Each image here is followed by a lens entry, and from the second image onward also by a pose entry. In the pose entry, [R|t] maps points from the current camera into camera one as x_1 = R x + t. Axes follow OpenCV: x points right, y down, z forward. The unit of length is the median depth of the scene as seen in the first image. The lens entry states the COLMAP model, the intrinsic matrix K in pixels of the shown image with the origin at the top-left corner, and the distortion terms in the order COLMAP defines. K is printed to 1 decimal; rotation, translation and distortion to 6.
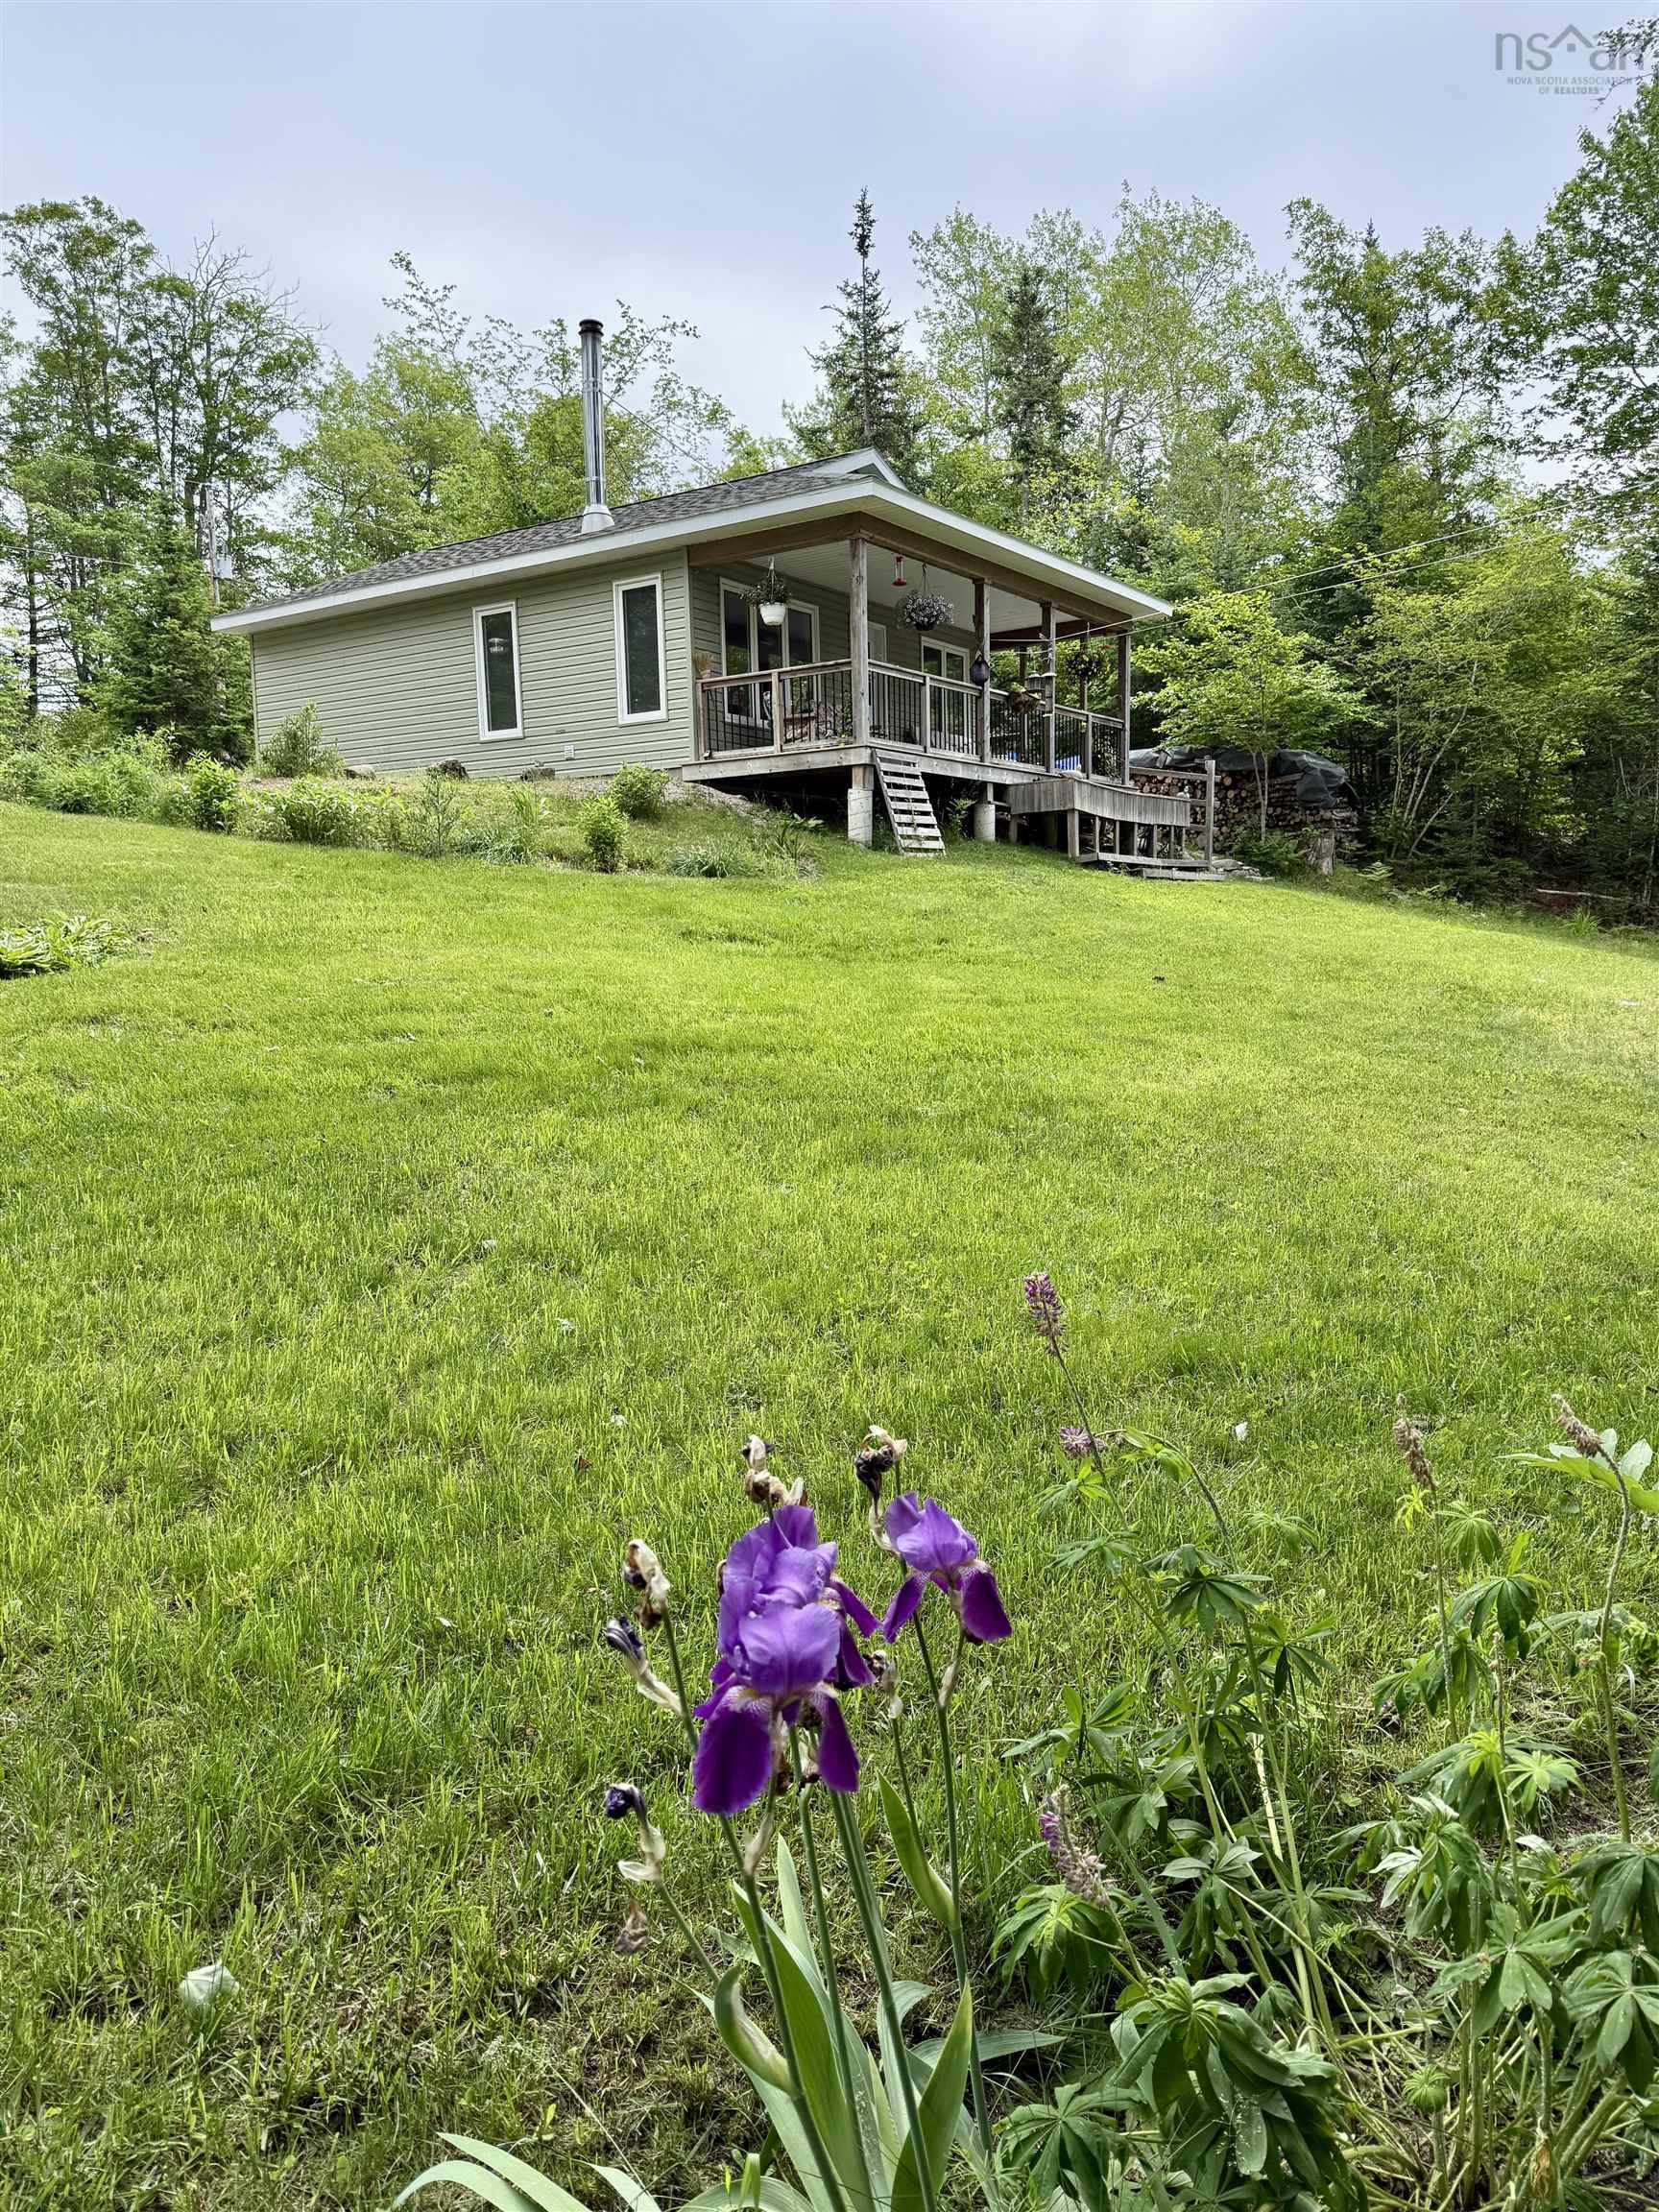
lens RADIAL K [[1579.1, 0, 877.6], [0, 1579.1, 1107.2], [0, 0, 1]] dist [0.038456, -0.042189]
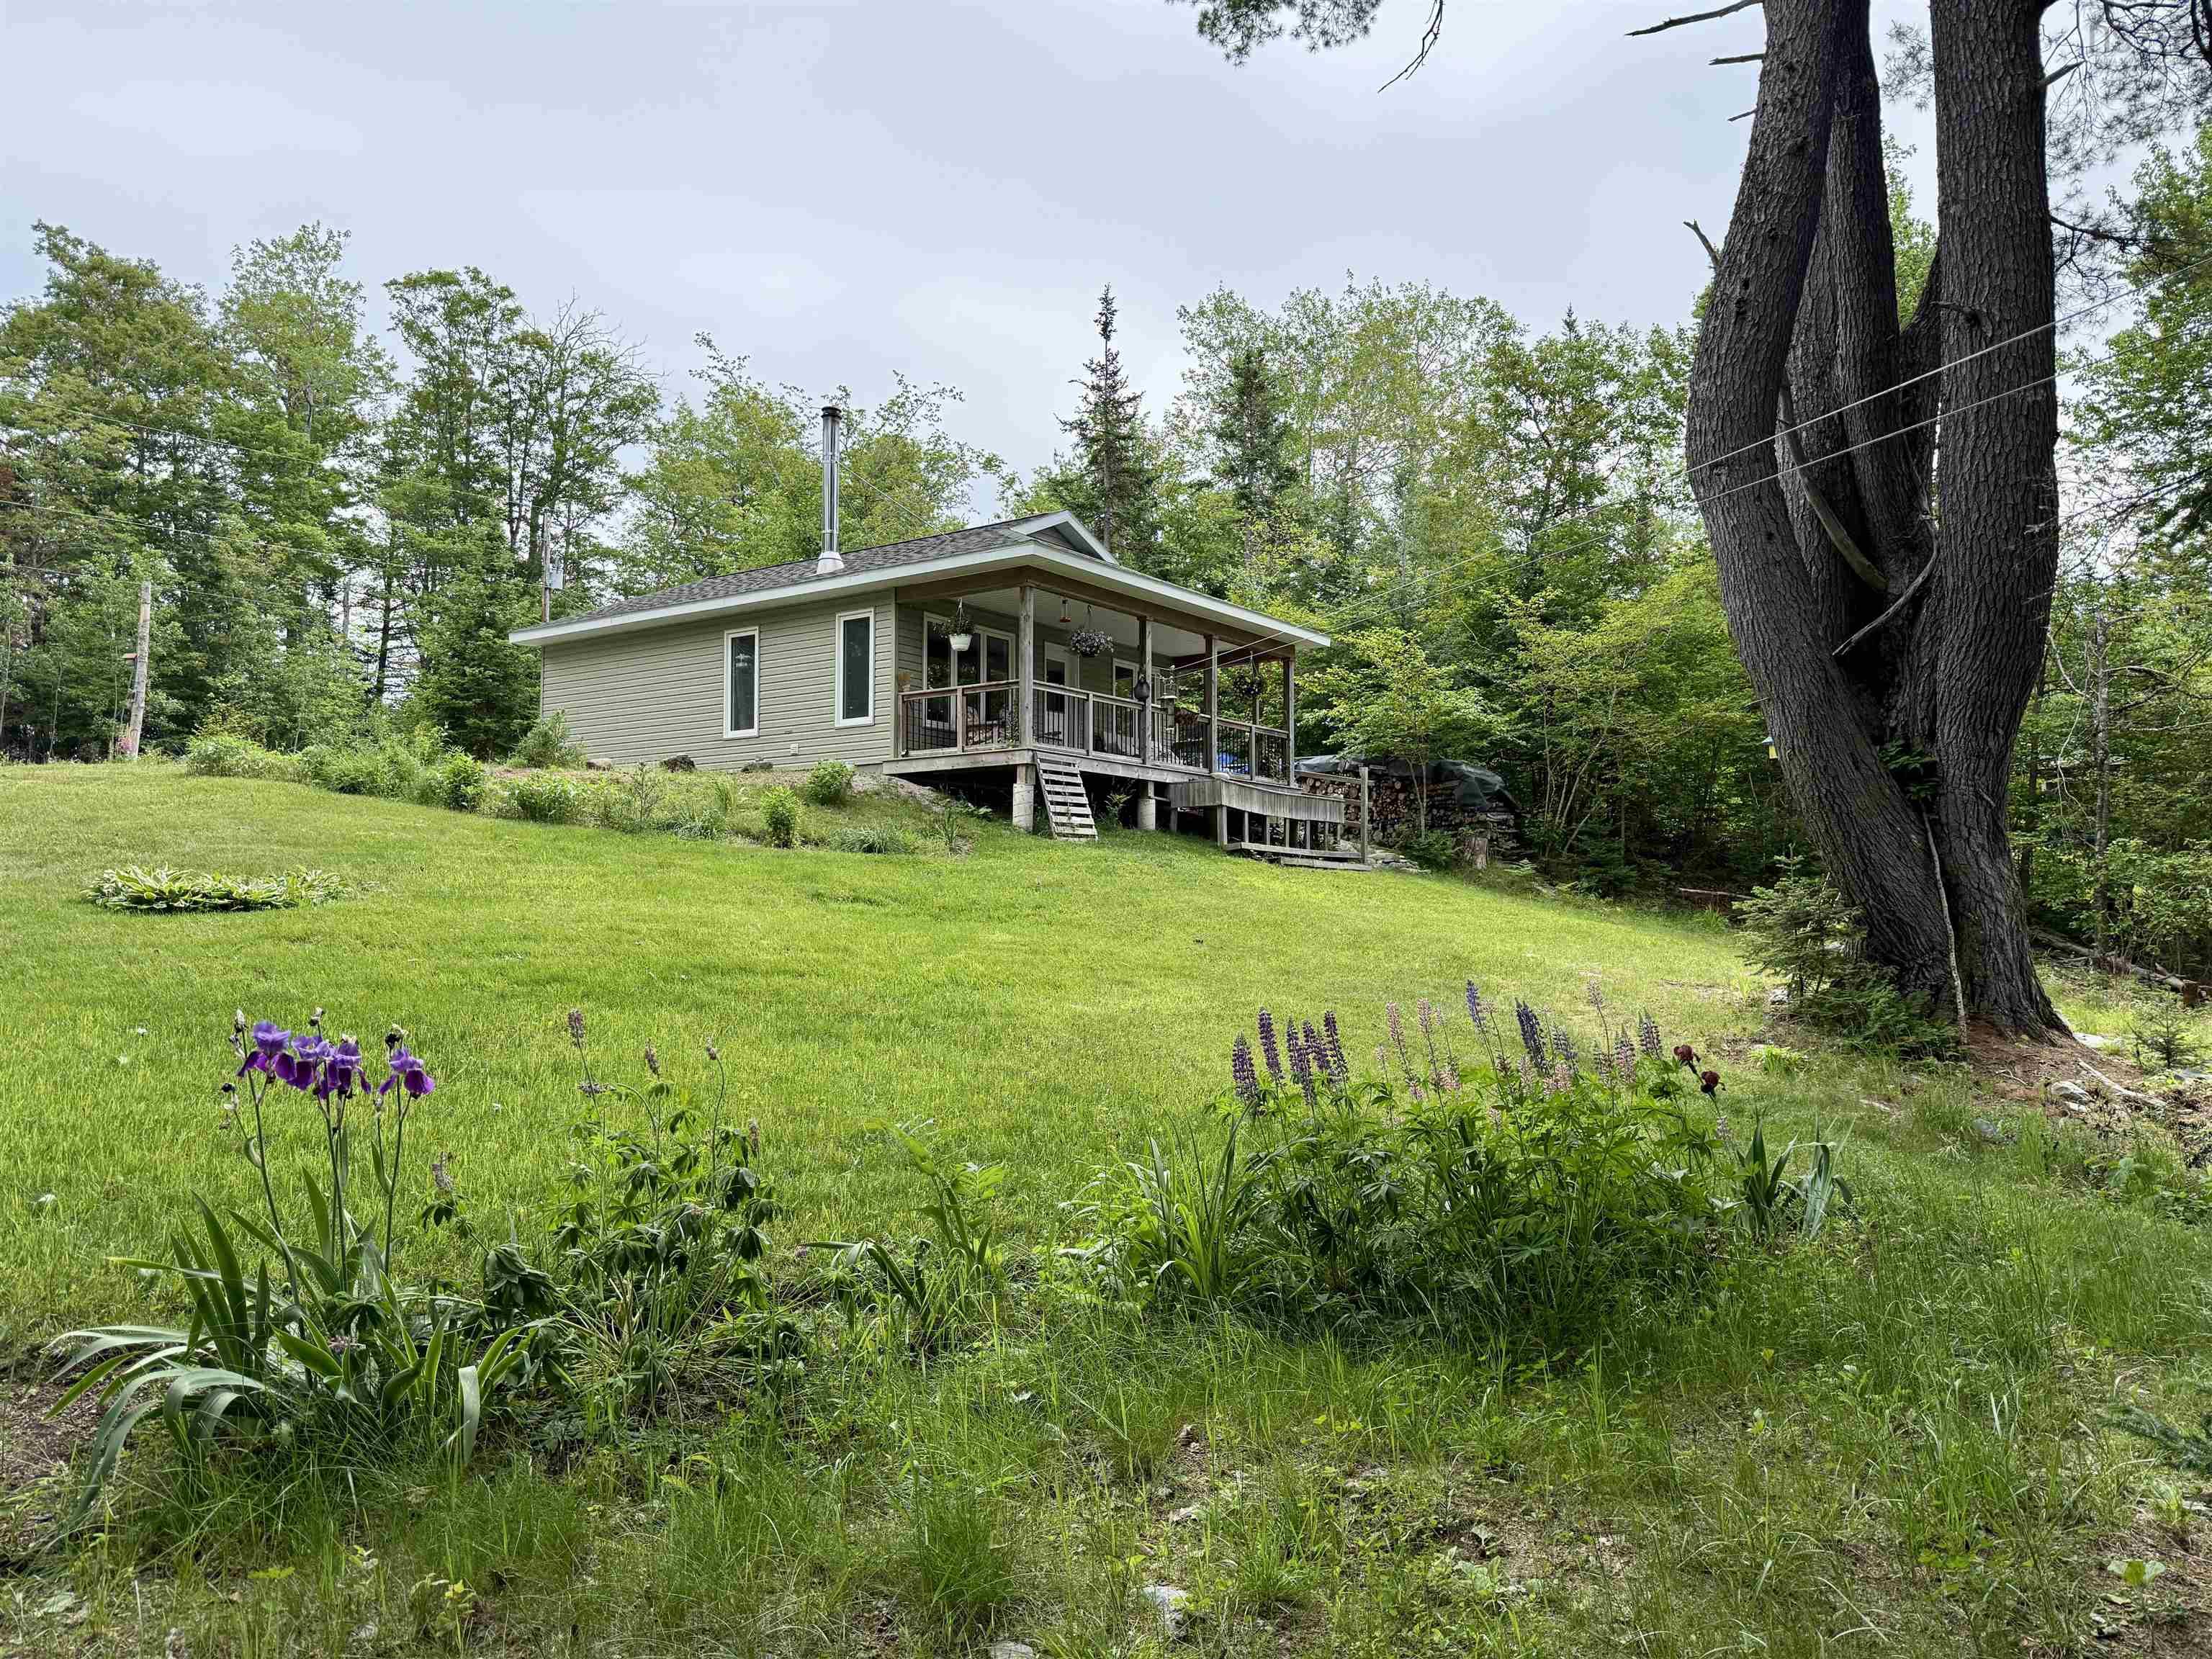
lens RADIAL K [[1542.7, 0, 1099.7], [0, 1542.7, 826.3], [0, 0, 1]] dist [0.187501, -0.375943]
pose [[0.998616, 0.023037, -0.047275, 0.059809], [-0.030832, 0.984711, -0.171447, 0.017545], [0.042602, 0.172667, 0.984059, -0.086186]]
